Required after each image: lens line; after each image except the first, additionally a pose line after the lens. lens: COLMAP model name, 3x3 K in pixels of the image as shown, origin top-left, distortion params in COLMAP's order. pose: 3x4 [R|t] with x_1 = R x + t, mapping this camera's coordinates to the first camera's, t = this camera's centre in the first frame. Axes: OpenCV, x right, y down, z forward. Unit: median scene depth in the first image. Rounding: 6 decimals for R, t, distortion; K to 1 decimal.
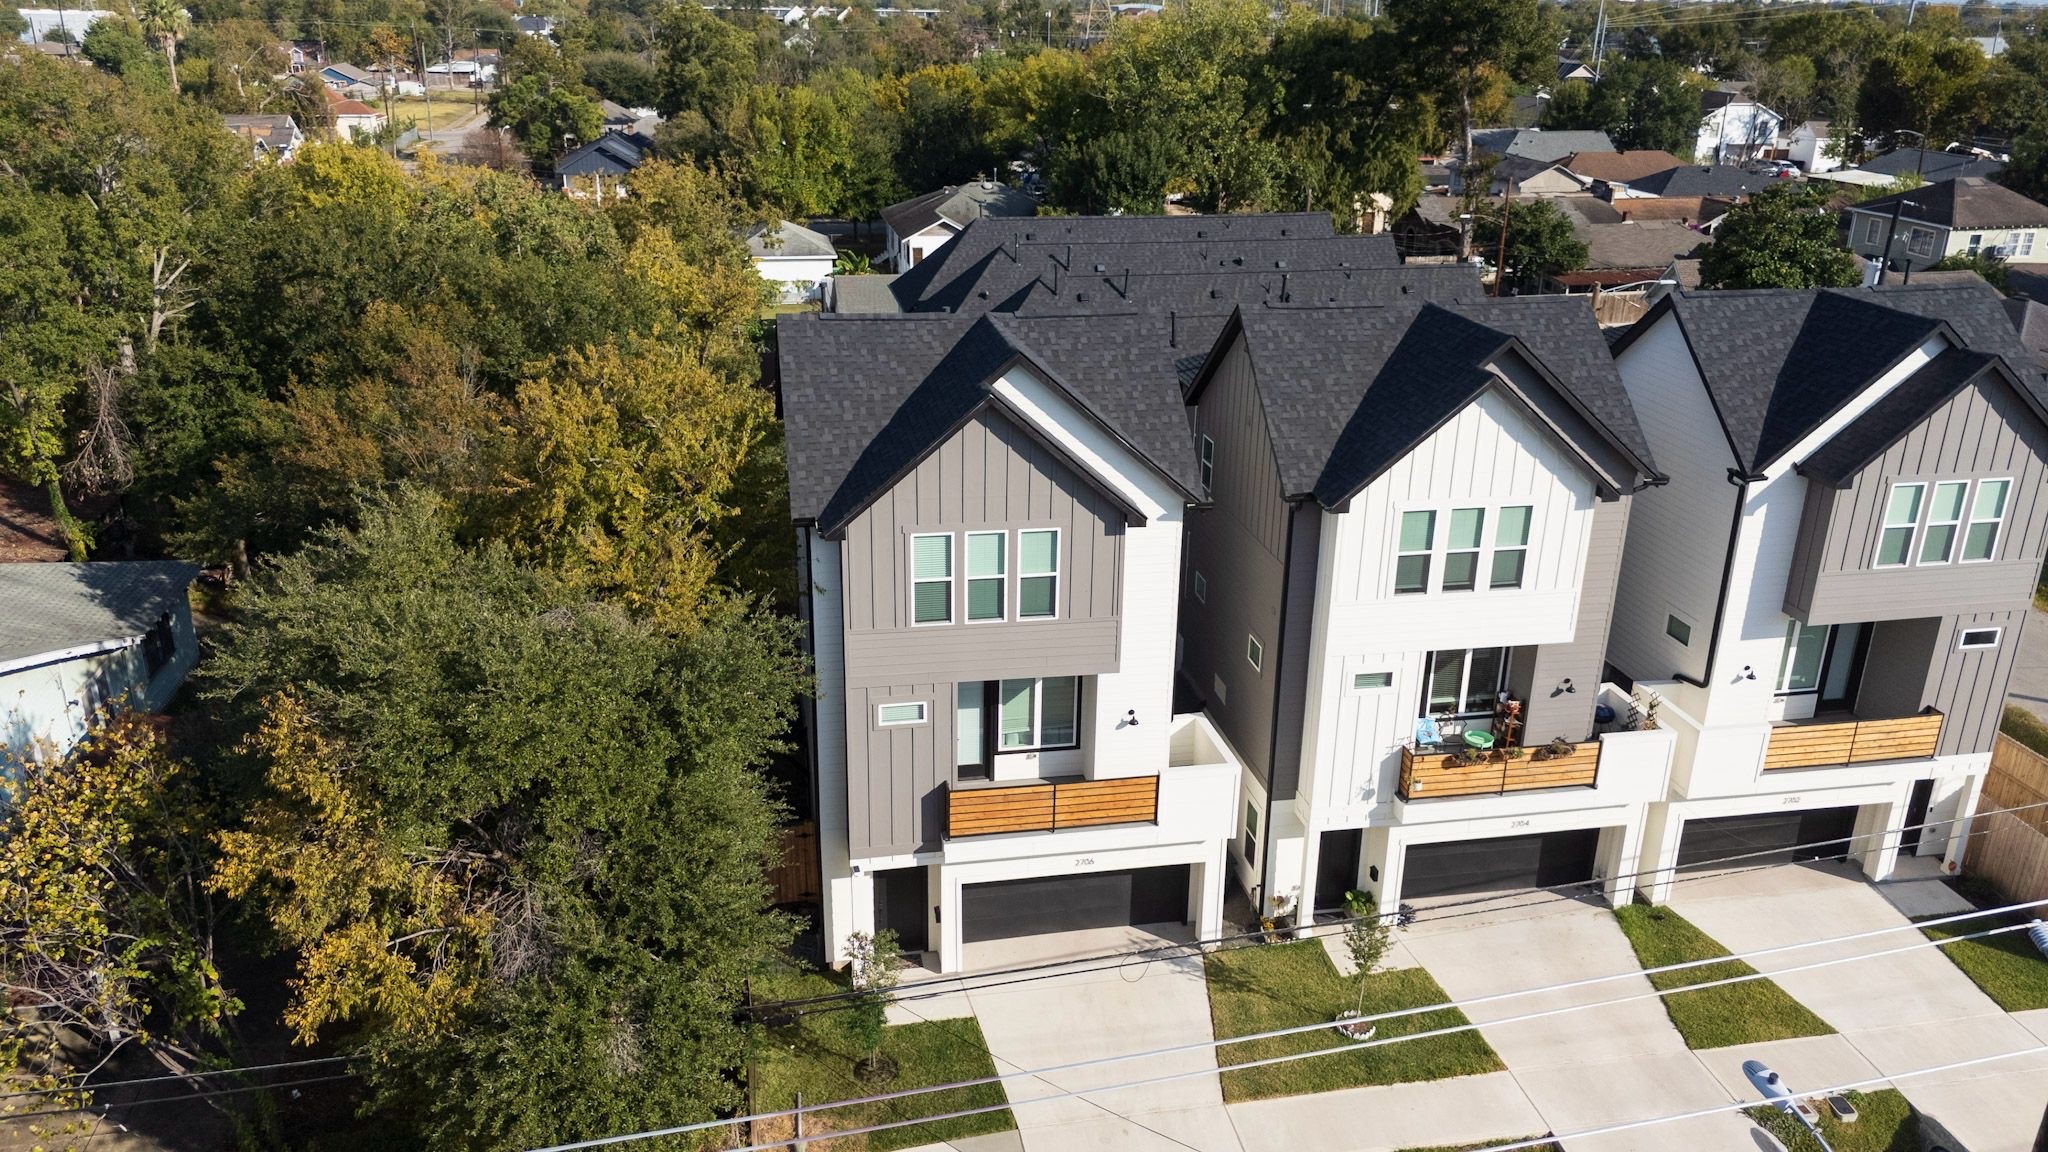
lens RADIAL K [[1564.0, 0, 1025.8], [0, 1564.0, 598.4], [0, 0, 1]] dist [0.063720, -0.035426]
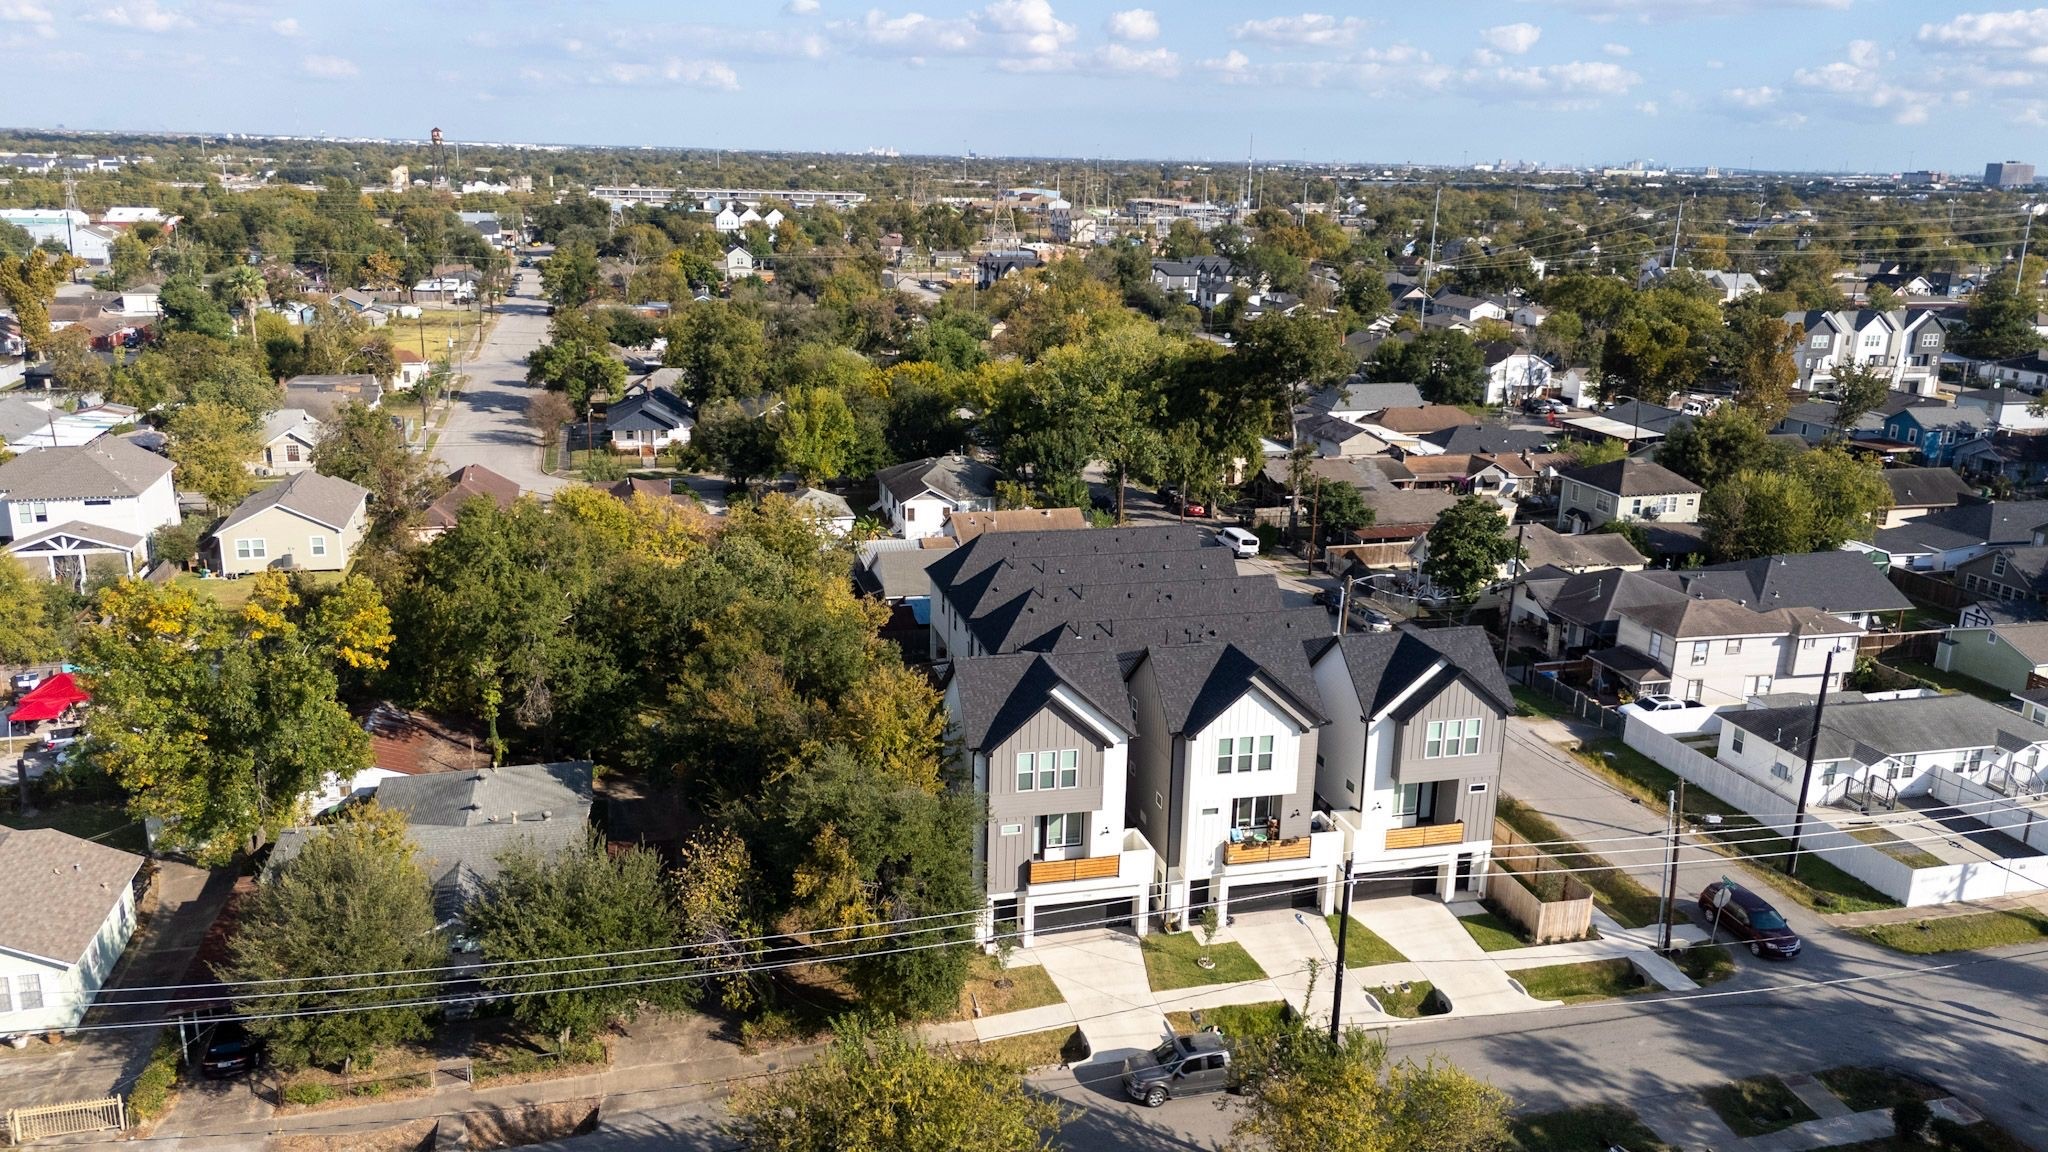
lens RADIAL K [[1564.0, 0, 1029.0], [0, 1564.0, 564.7], [0, 0, 1]] dist [0.063720, -0.035426]
pose [[0.997682, -0.008950, 0.067456, -0.183678], [0.016413, 0.993696, -0.110898, -0.053596], [-0.066038, 0.111748, 0.991540, -1.220633]]
